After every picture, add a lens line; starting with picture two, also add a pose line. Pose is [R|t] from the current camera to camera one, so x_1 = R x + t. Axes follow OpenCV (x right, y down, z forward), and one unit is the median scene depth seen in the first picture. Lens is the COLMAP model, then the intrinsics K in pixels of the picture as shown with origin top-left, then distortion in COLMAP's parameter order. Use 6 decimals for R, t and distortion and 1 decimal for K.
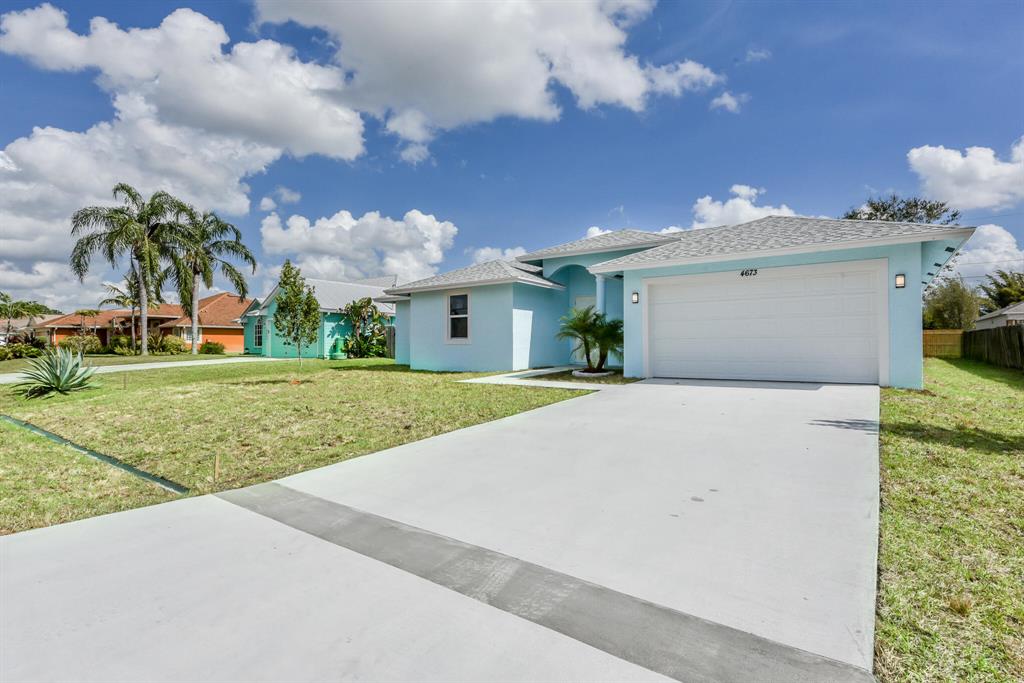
lens RADIAL K [[528.3, 0, 512.0], [0, 528.3, 341.5], [0, 0, 1]] dist [-0.000965, -0.000062]
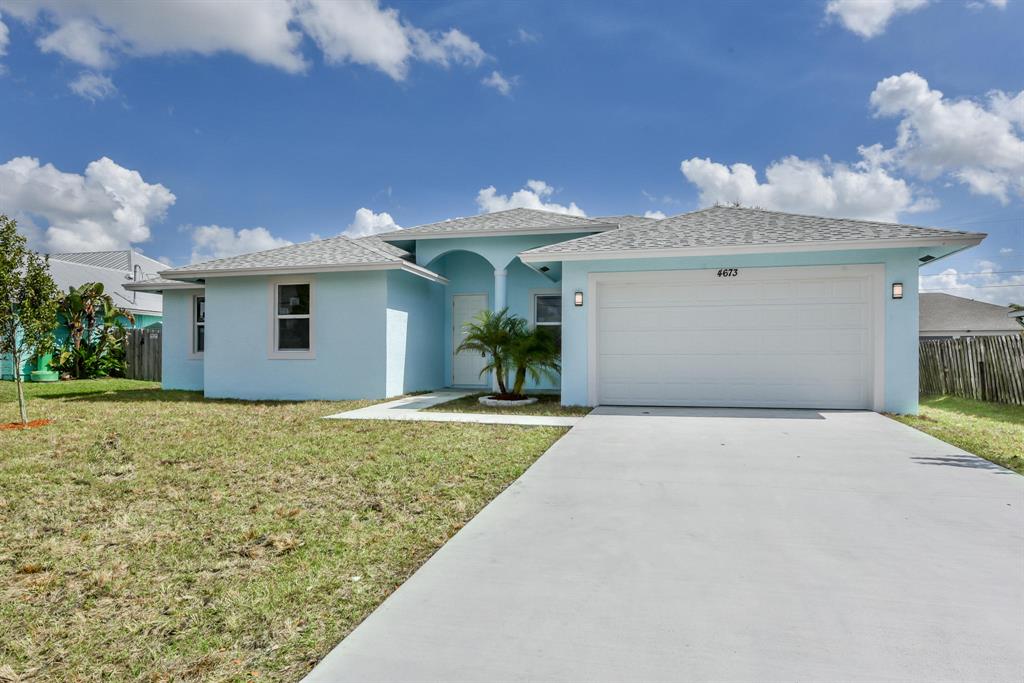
lens RADIAL K [[654.5, 0, 511.2], [0, 654.5, 360.4], [0, 0, 1]] dist [0.004481, 0.004178]
pose [[0.928184, 0.007342, 0.372050, -0.151601], [-0.009765, 0.999942, 0.004628, 0.000675], [-0.371994, -0.007928, 0.928201, 0.138568]]
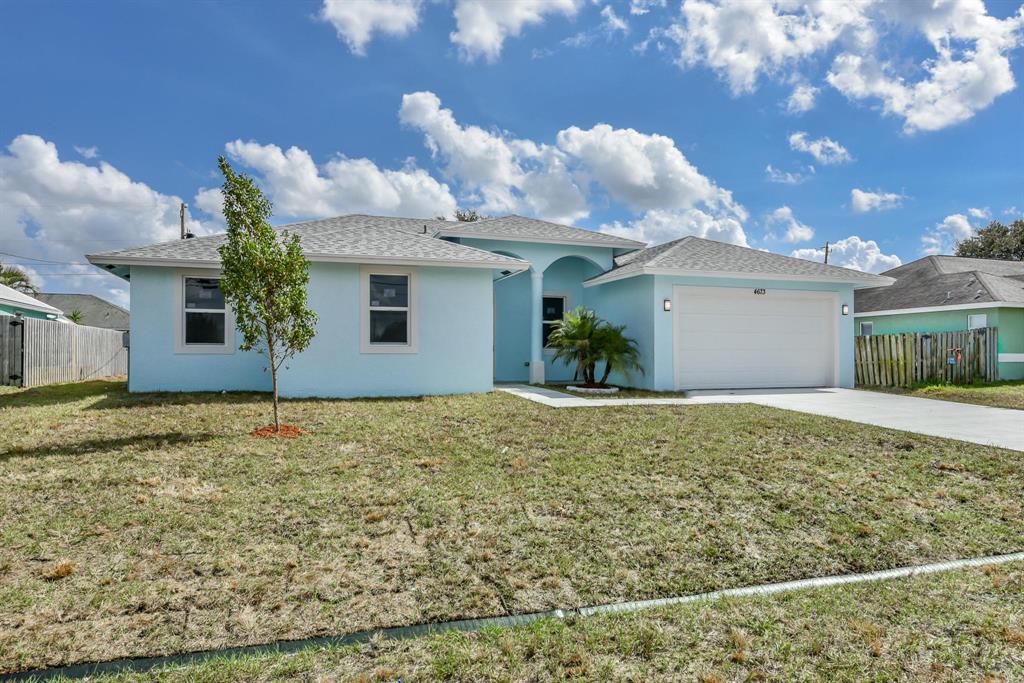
lens RADIAL K [[697.3, 0, 512.3], [0, 697.3, 358.4], [0, 0, 1]] dist [0.001015, 0.000025]
pose [[0.530222, 0.001971, 0.847857, -0.718038], [-0.007499, 0.999969, 0.002365, 0.008036], [-0.847826, -0.007612, 0.530220, 0.433819]]
